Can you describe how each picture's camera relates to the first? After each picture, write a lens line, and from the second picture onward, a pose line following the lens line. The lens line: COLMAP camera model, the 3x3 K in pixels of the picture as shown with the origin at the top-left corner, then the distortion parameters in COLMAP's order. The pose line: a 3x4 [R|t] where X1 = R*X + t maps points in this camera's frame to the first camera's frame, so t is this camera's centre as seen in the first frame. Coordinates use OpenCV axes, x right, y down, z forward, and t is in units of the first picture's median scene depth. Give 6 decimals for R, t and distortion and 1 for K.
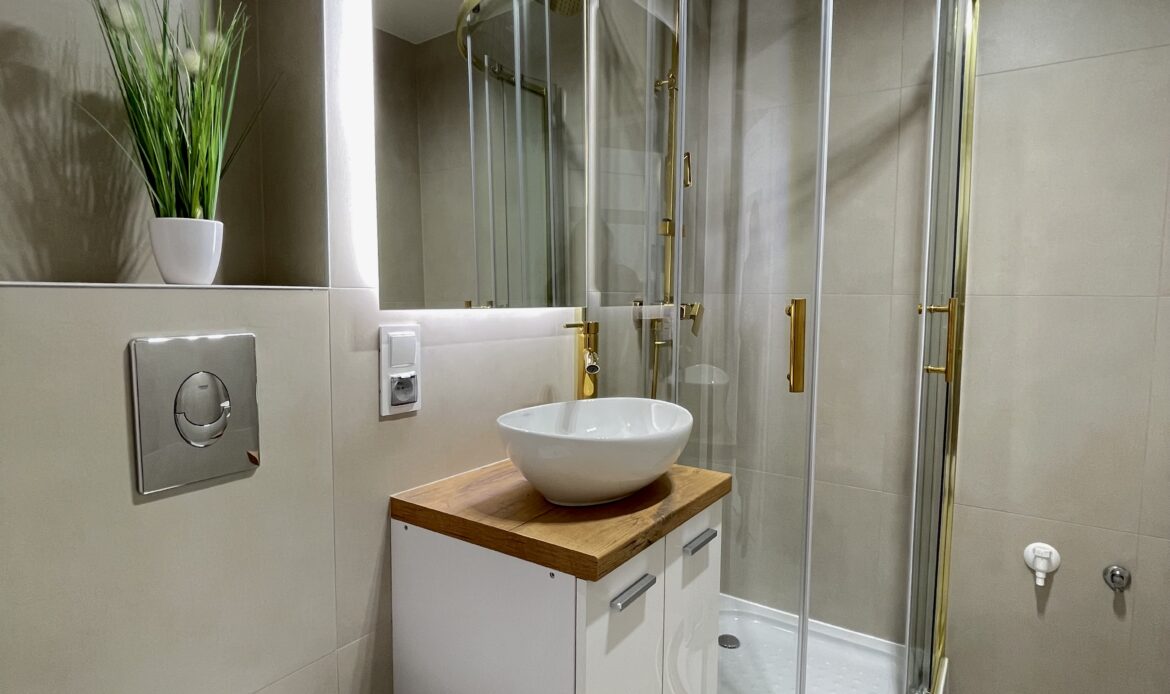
lens RADIAL K [[629.9, 0, 585.9], [0, 629.9, 342.7], [0, 0, 1]] dist [0.003740, 0.000147]
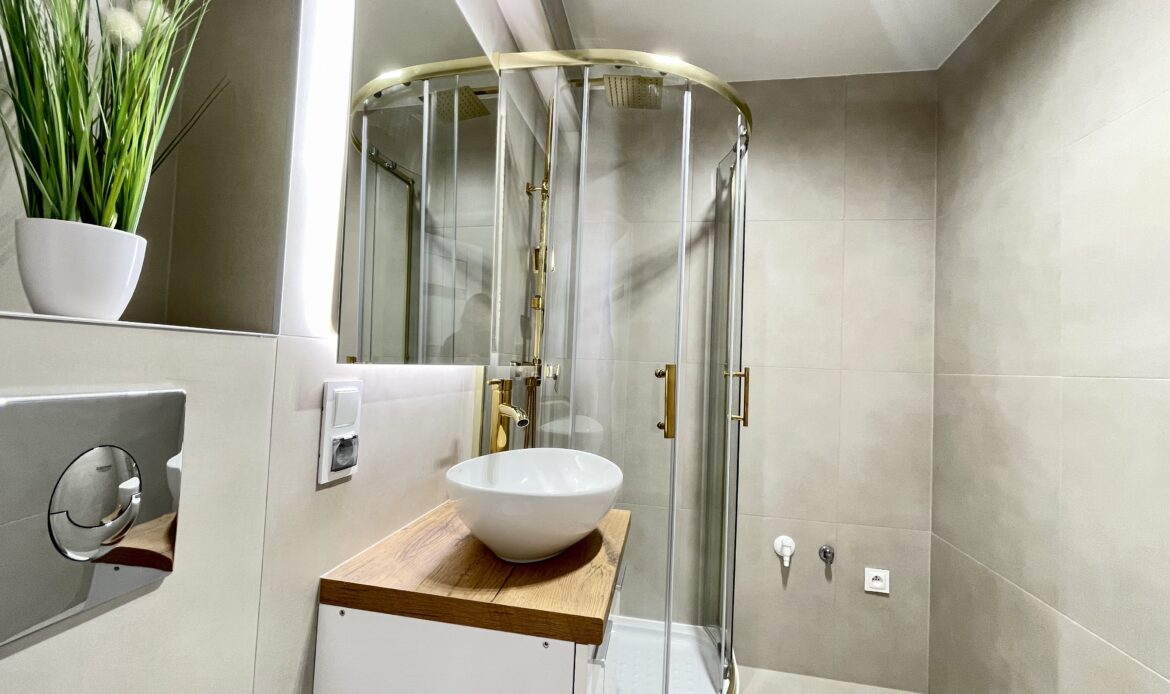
lens RADIAL K [[472.3, 0, 585.0], [0, 472.3, 347.0], [0, 0, 1]] dist [-0.001407, 0.000140]
pose [[0.913697, 0.044697, 0.403931, -0.257221], [-0.002736, 0.994587, -0.103867, -0.005788], [-0.406387, 0.093798, 0.908874, 0.234569]]
